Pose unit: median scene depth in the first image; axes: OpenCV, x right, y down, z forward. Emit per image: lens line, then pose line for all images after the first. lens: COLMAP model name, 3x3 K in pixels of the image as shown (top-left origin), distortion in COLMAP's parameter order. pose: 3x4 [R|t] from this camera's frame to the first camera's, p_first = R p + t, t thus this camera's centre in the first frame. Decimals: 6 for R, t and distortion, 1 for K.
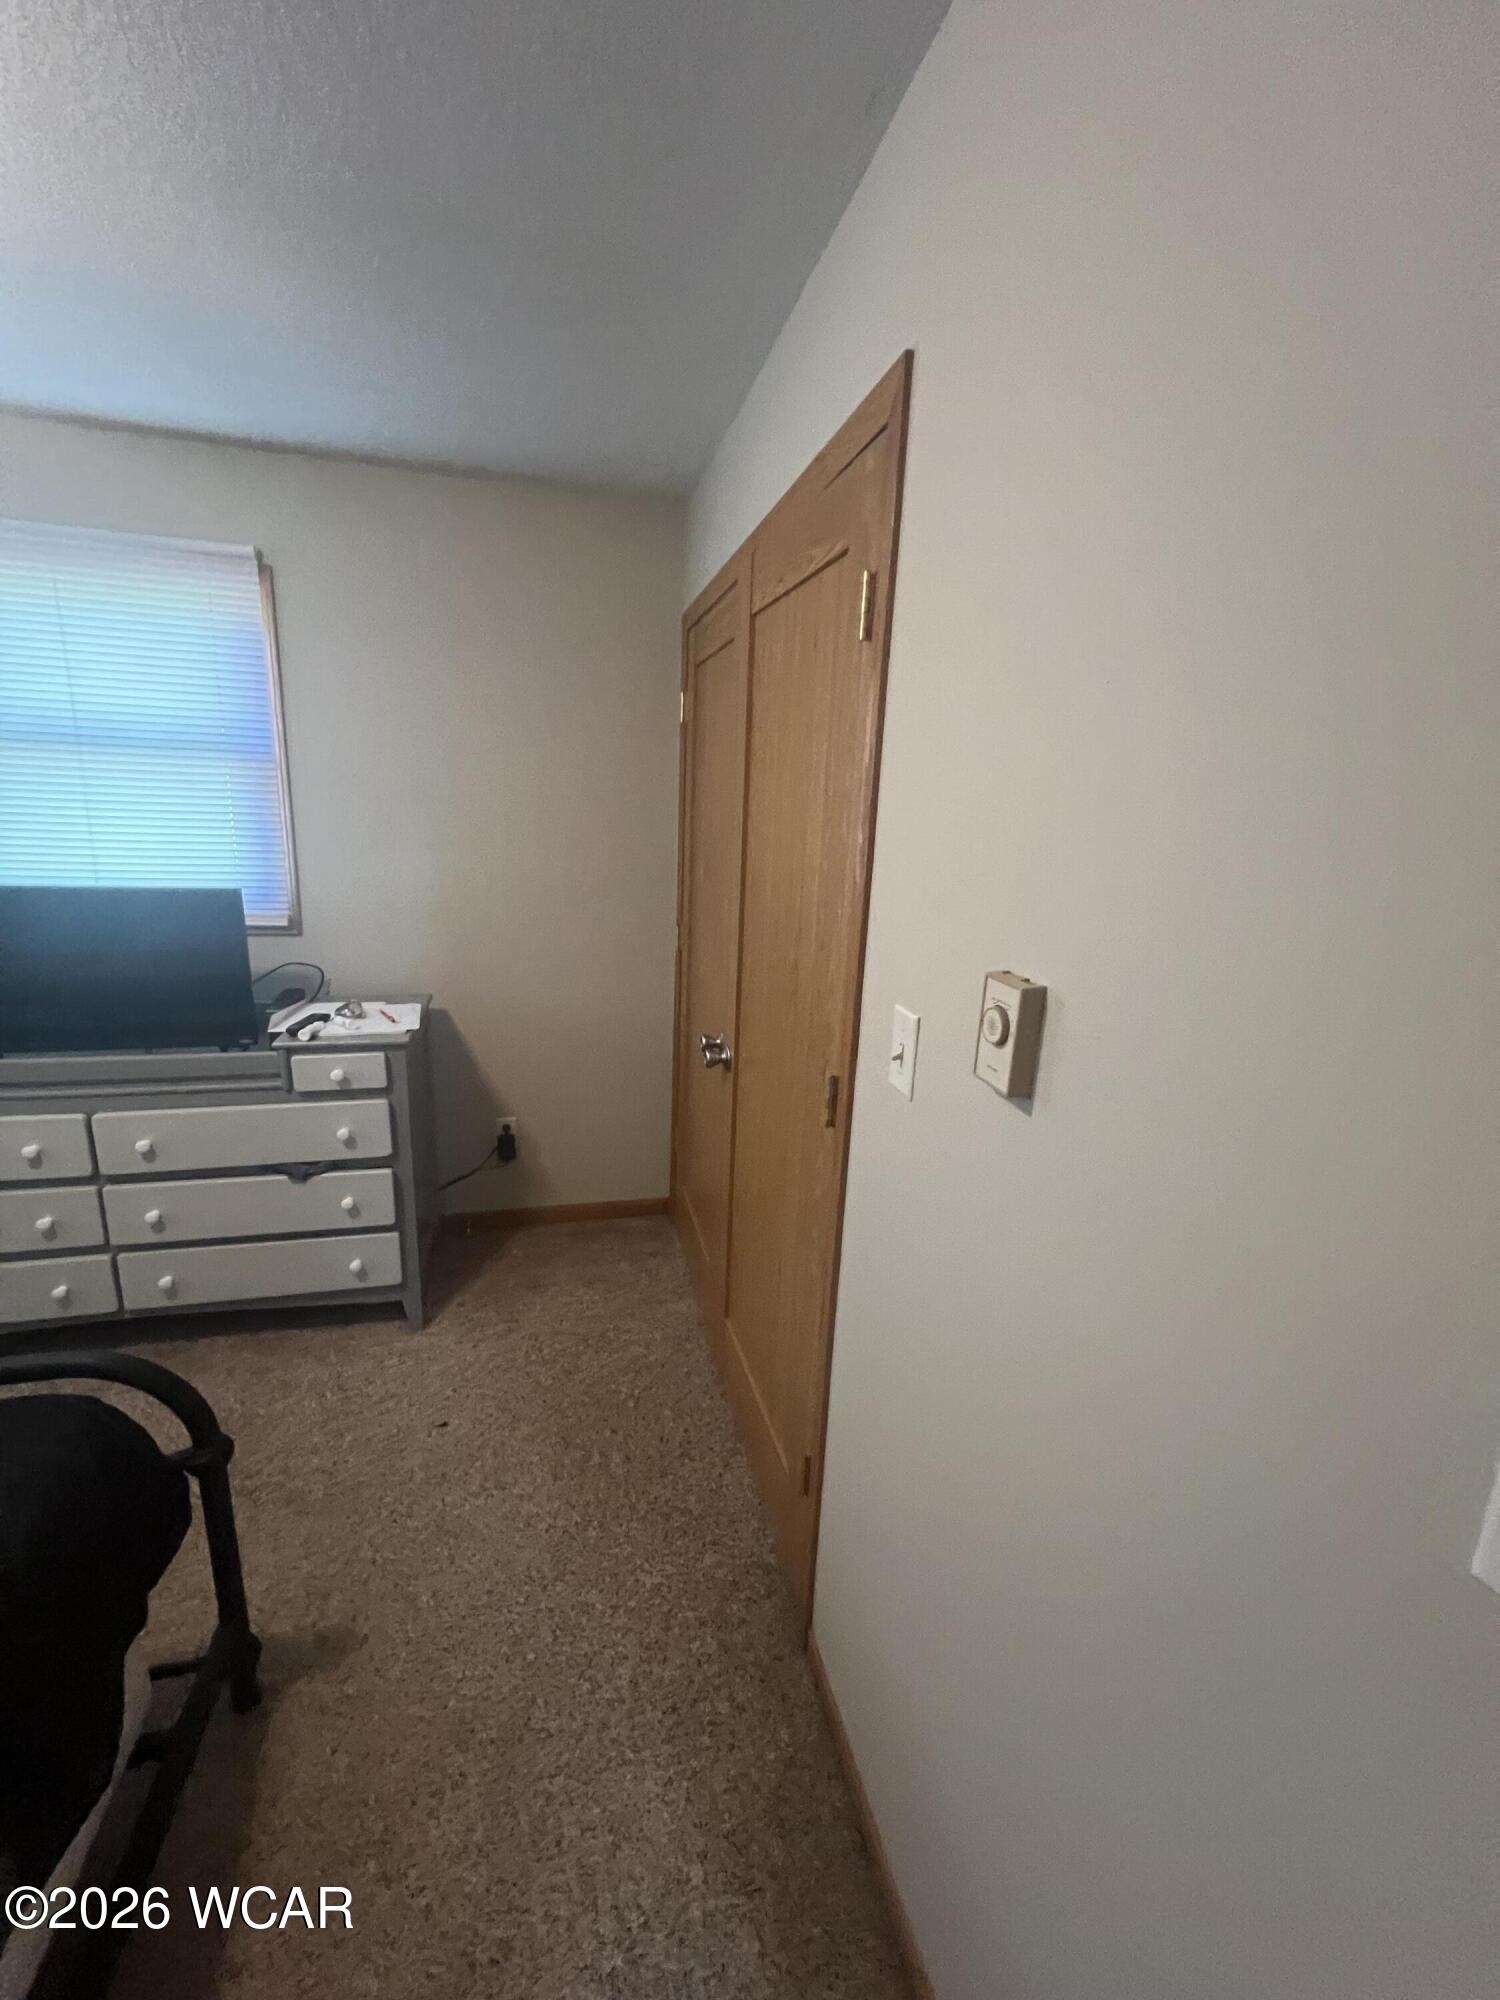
lens RADIAL K [[804.5, 0, 747.6], [0, 804.5, 995.0], [0, 0, 1]] dist [0.000557, -0.000050]
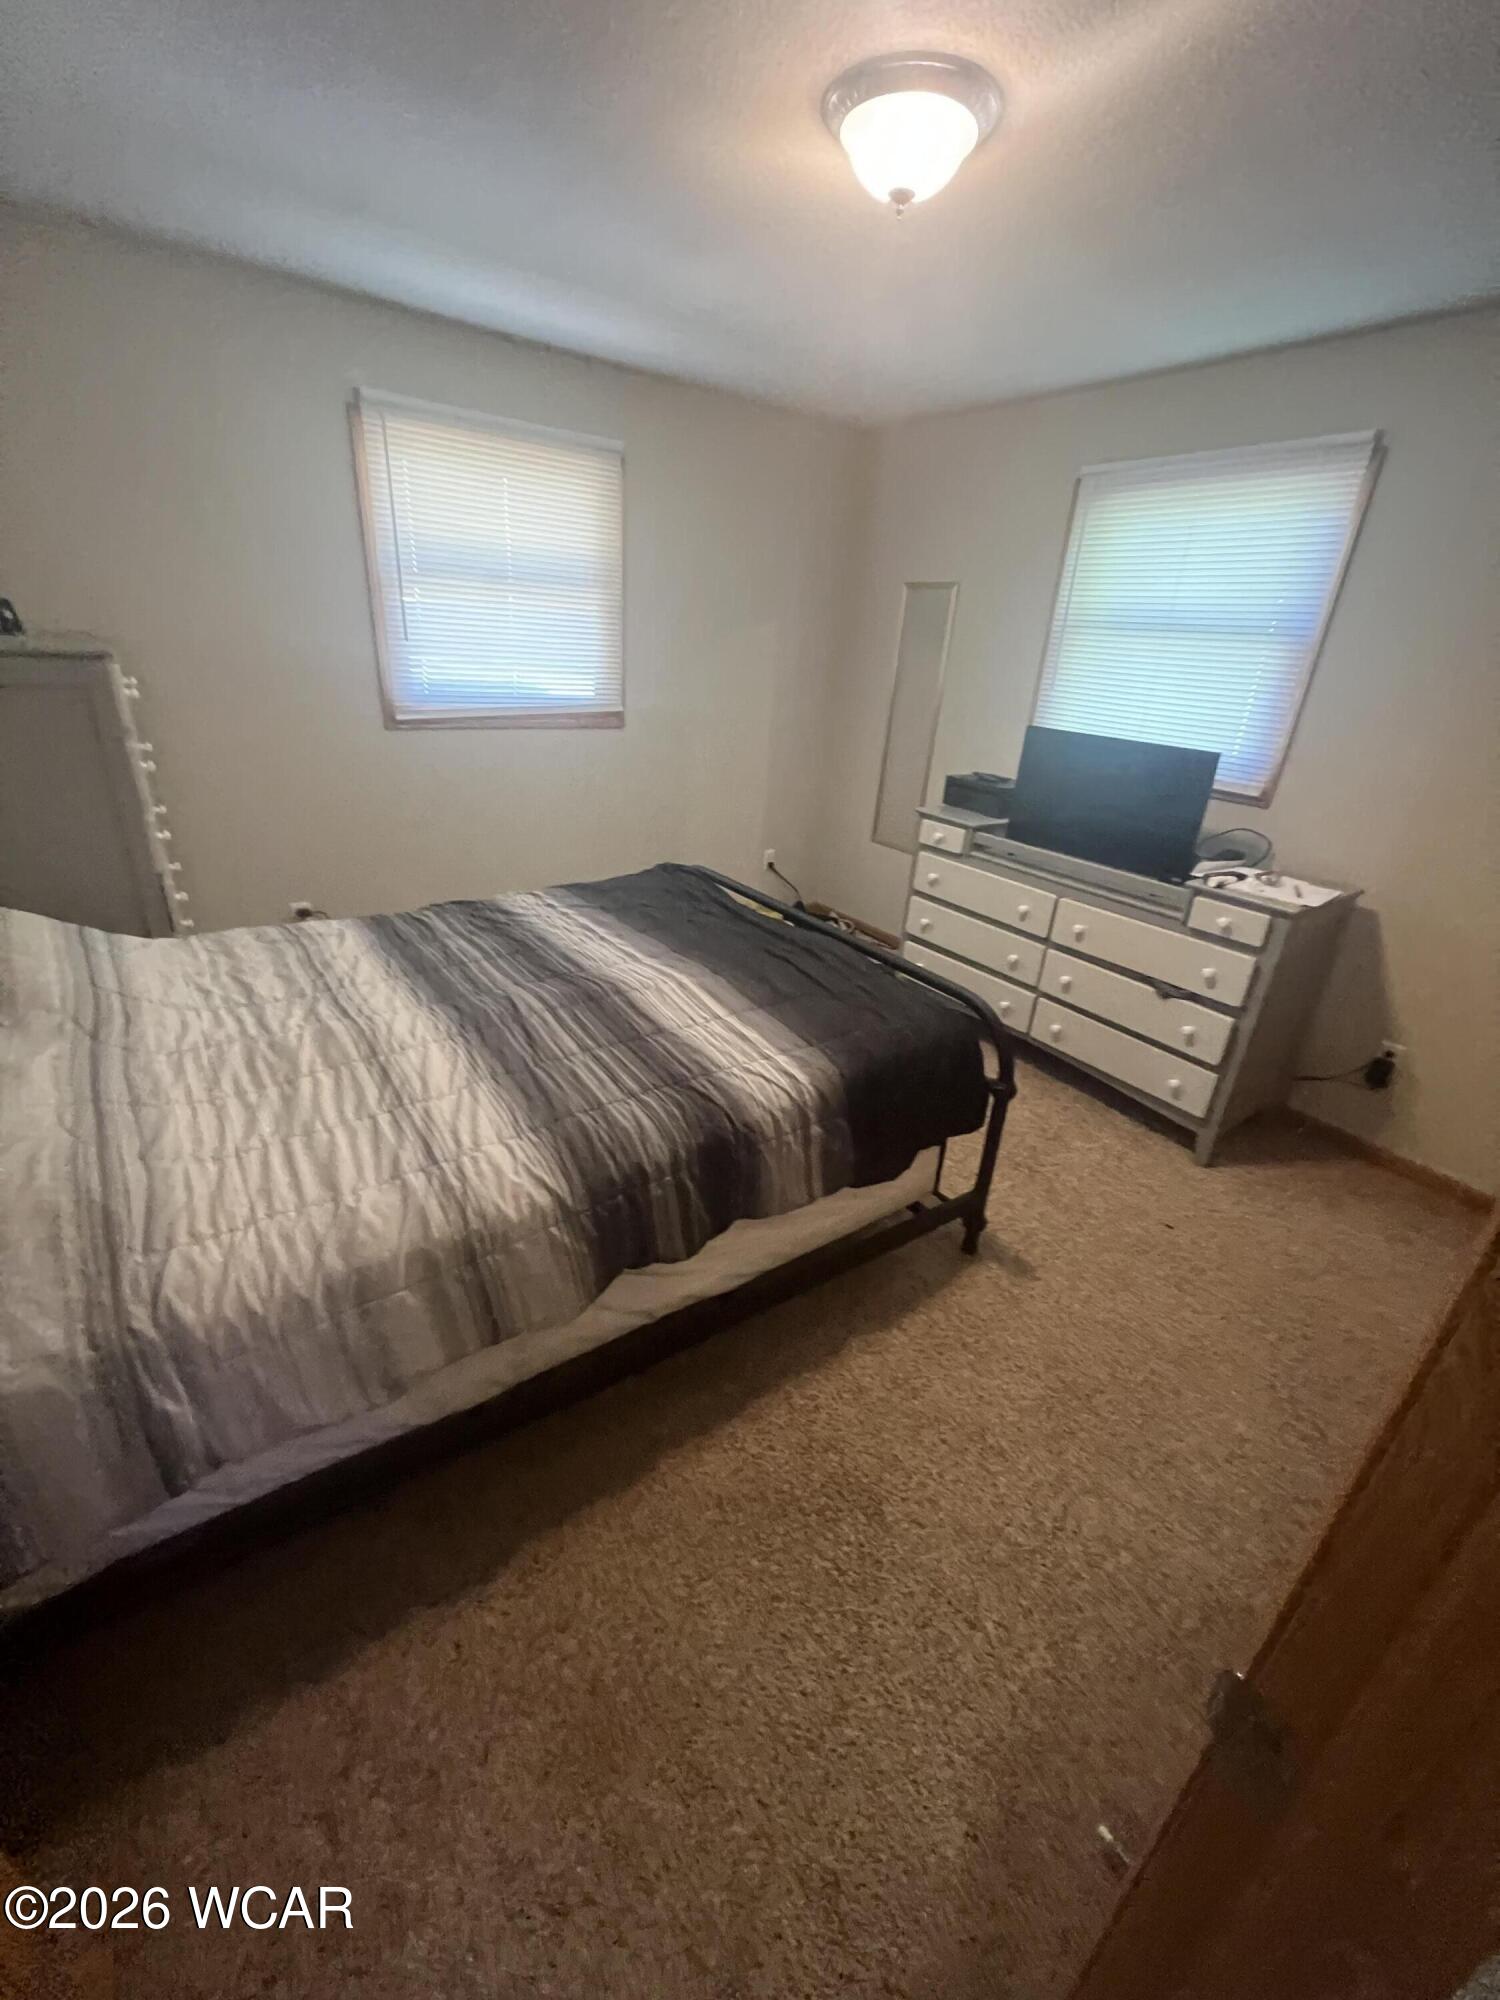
lens RADIAL K [[804.5, 0, 747.5], [0, 804.5, 1000.4], [0, 0, 1]] dist [0.000557, -0.000050]
pose [[0.359906, 0.363619, -0.859214, 0.274261], [-0.267880, 0.922424, 0.278161, 0.062110], [0.893705, 0.130054, 0.429393, -0.095578]]
